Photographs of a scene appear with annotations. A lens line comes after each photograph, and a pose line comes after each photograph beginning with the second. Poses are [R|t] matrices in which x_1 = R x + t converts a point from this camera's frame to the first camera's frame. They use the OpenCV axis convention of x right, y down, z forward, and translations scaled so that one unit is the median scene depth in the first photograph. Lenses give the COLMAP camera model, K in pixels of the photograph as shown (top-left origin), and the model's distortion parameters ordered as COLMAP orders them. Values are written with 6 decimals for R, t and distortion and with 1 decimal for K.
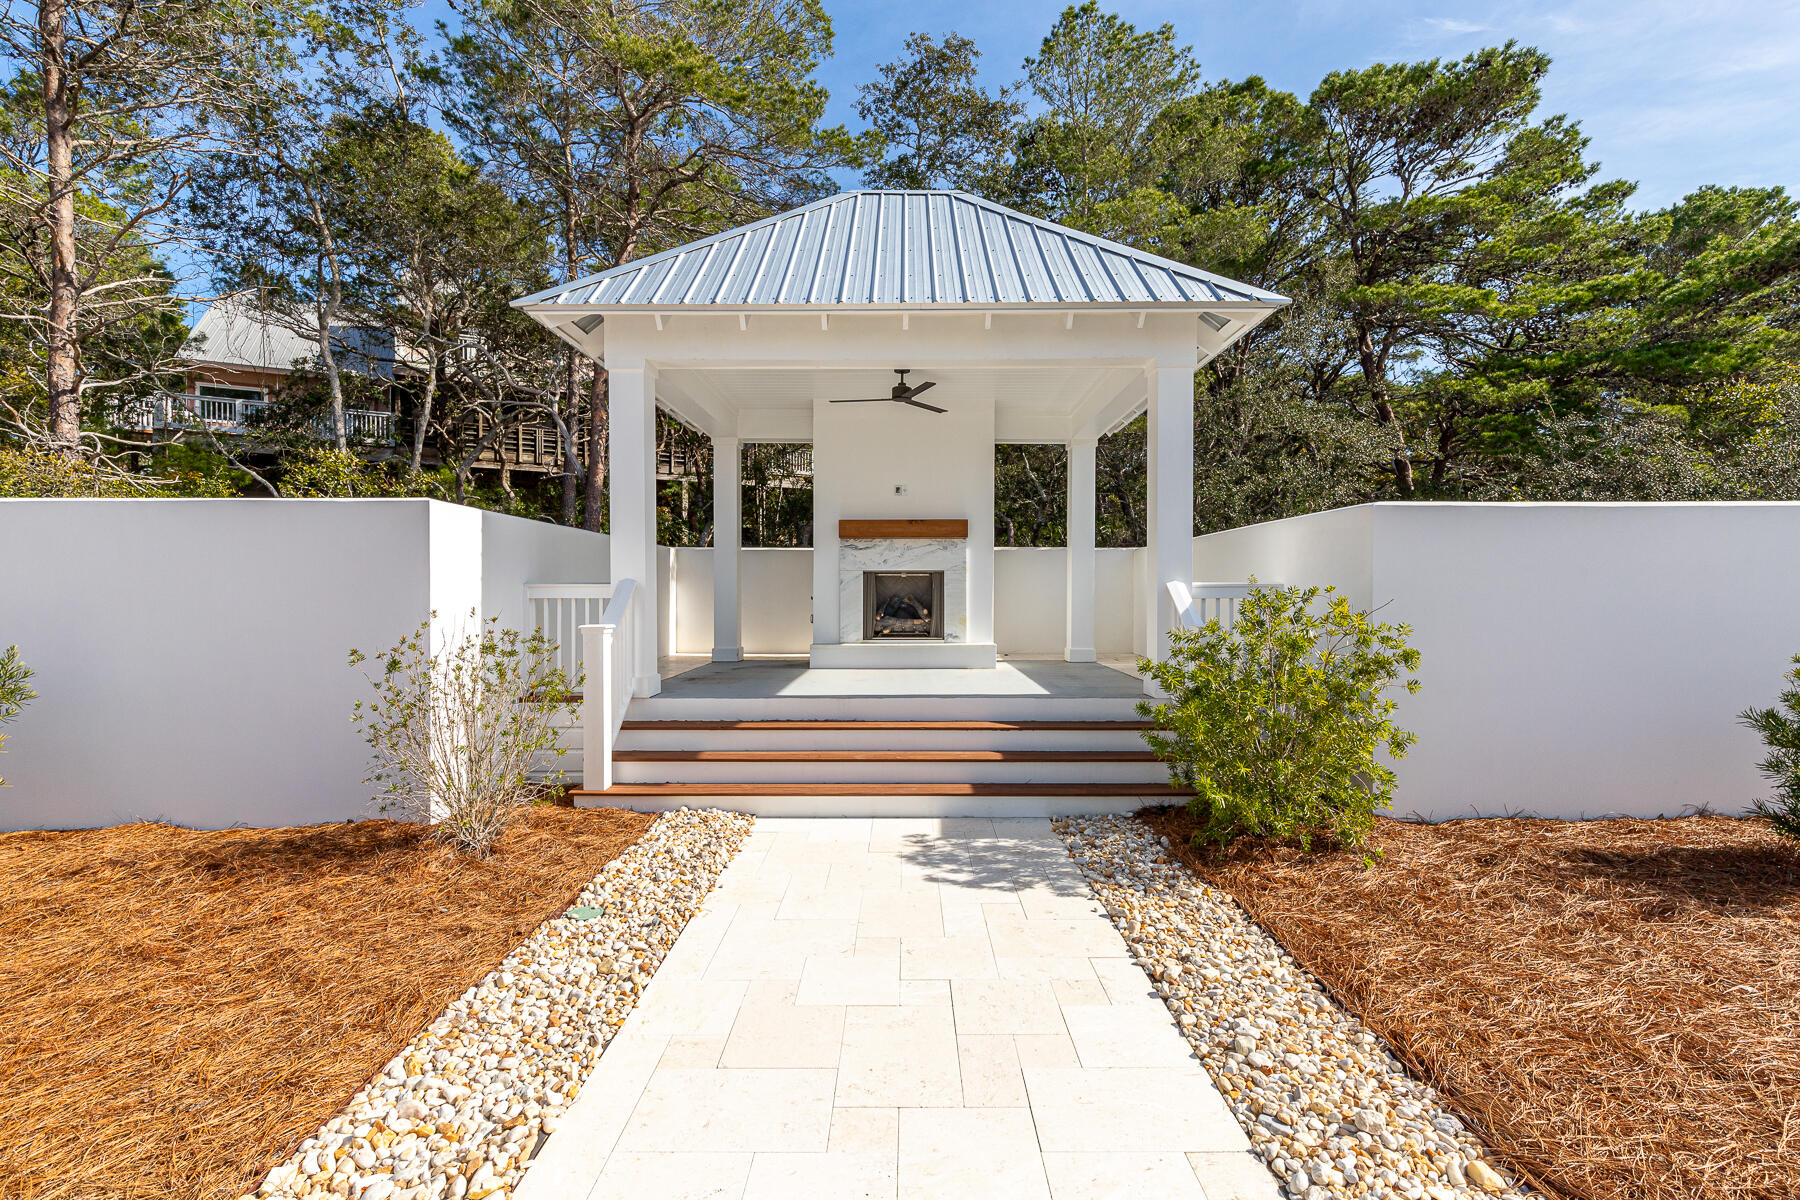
lens RADIAL K [[822.5, 0, 900.0], [0, 822.5, 600.0], [0, 0, 1]] dist [0.014057, -0.000428]
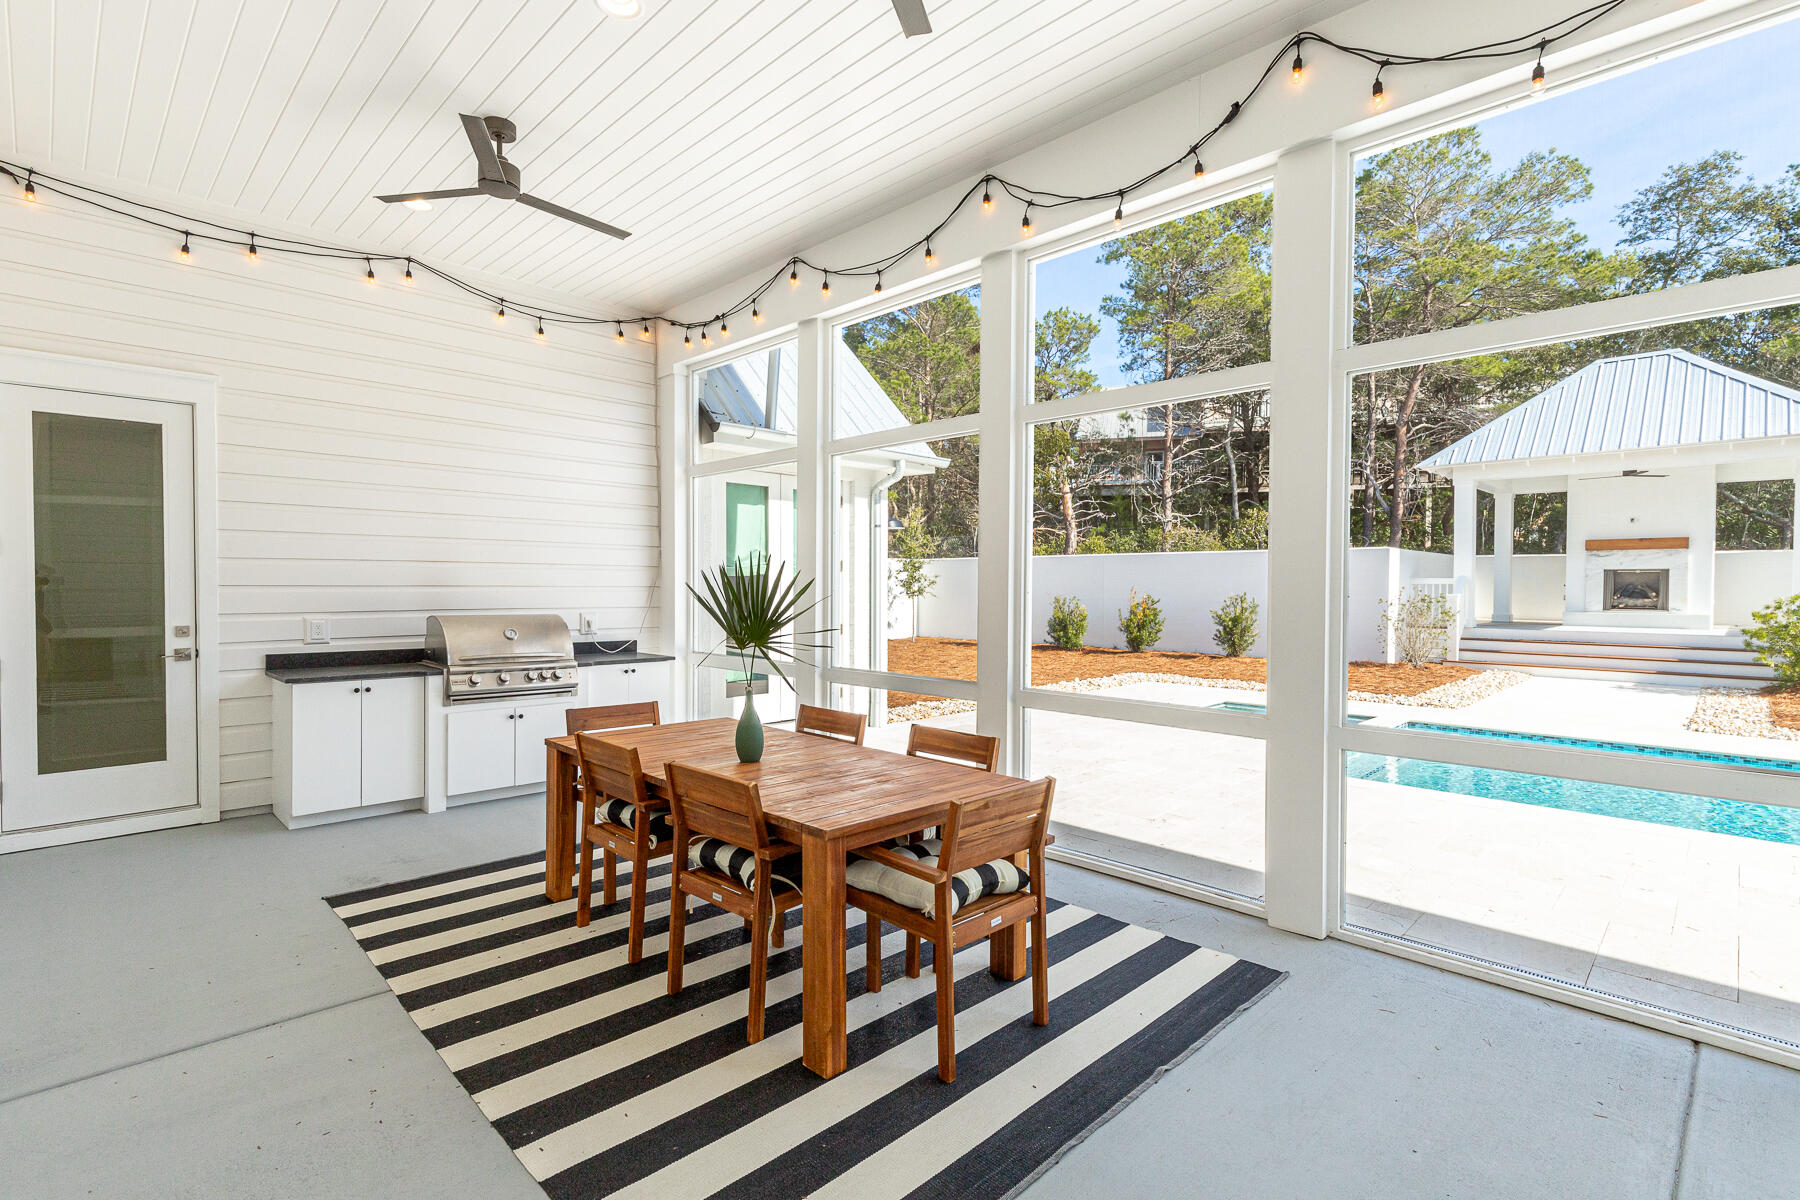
lens RADIAL K [[850.3, 0, 900.0], [0, 850.3, 600.0], [0, 0, 1]] dist [-0.000682, 0.000619]
pose [[0.721568, 0.014875, -0.692184, 0.252973], [-0.010841, 0.999889, 0.010187, 0.052904], [0.692259, 0.000153, 0.721649, -2.624559]]
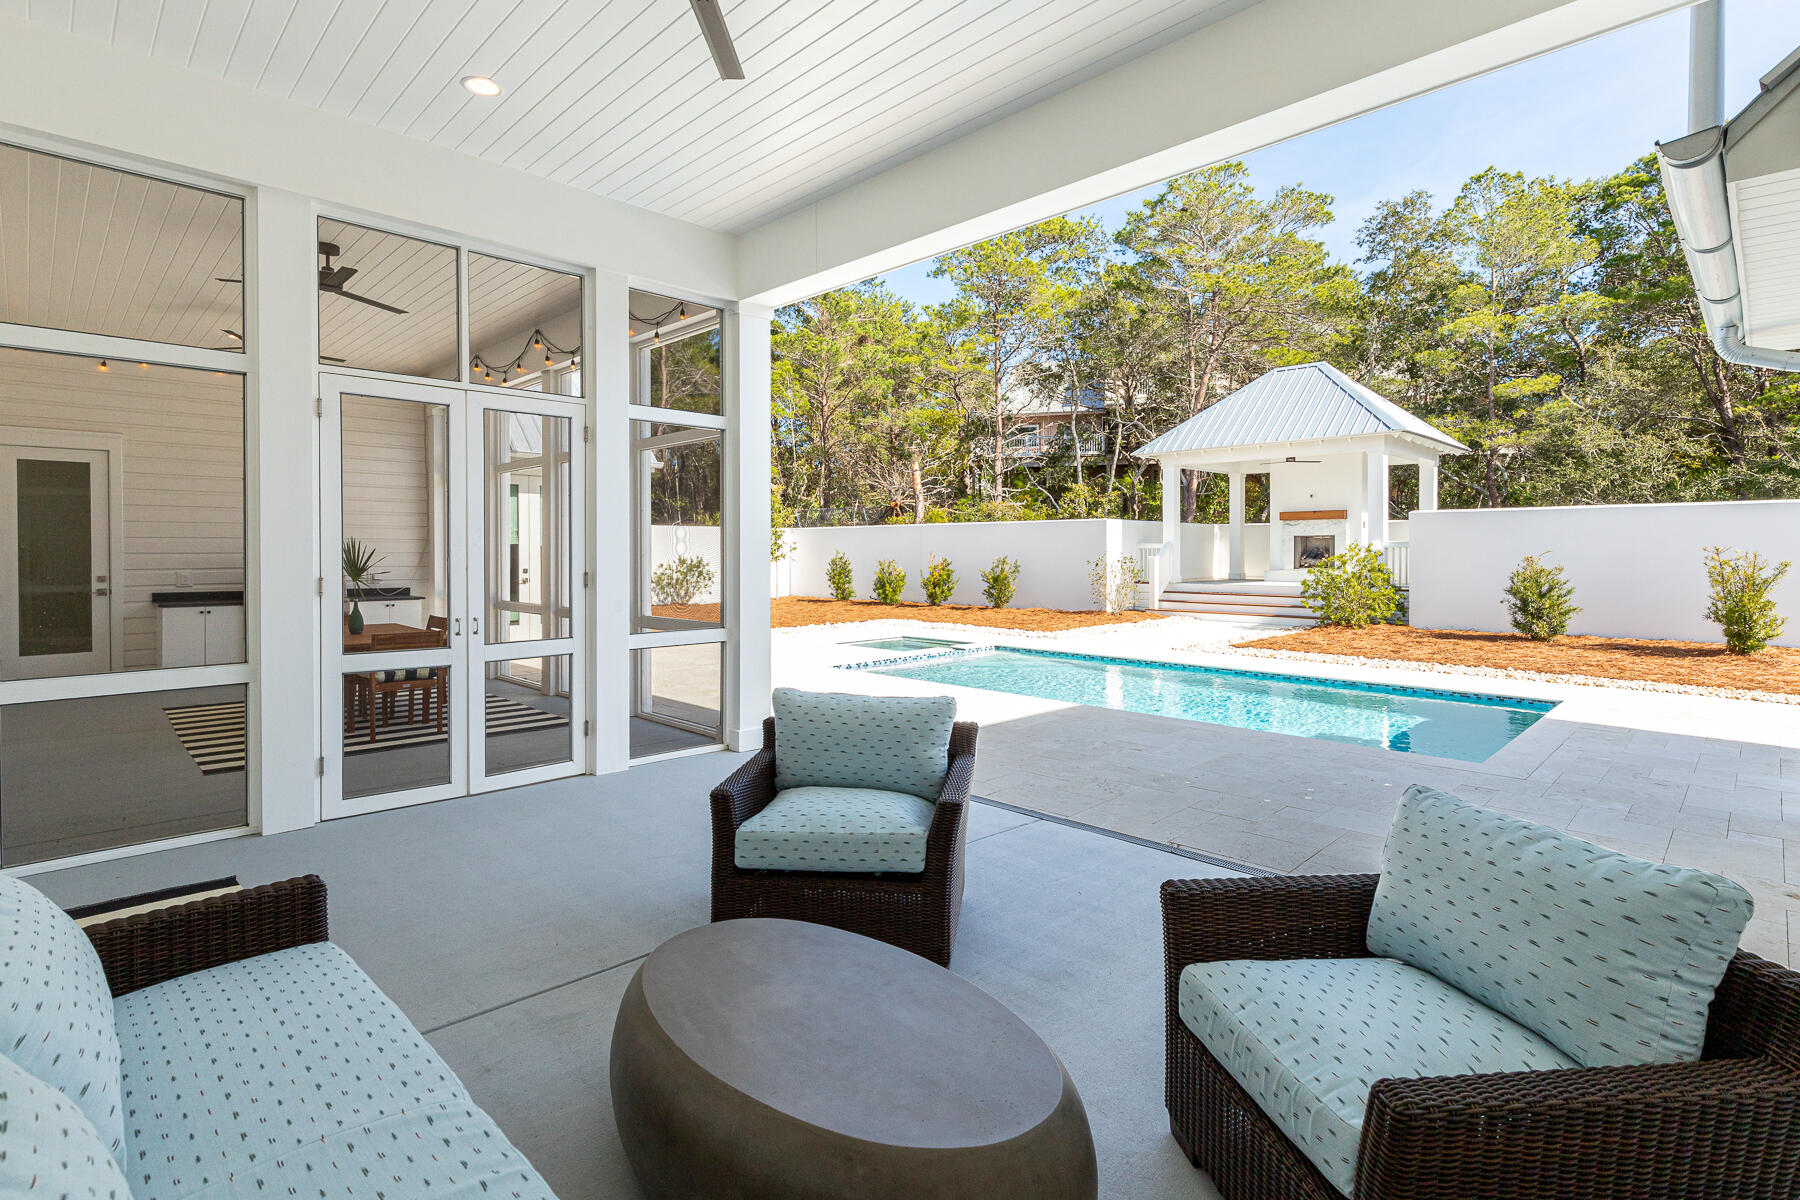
lens RADIAL K [[884.9, 0, 922.6], [0, 884.9, 550.9], [0, 0, 1]] dist [-0.001243, -0.000892]
pose [[0.728370, -0.001499, -0.685183, 1.685416], [-0.005742, 0.999949, -0.008292, 0.057425], [0.685160, 0.009974, 0.728324, -2.660934]]
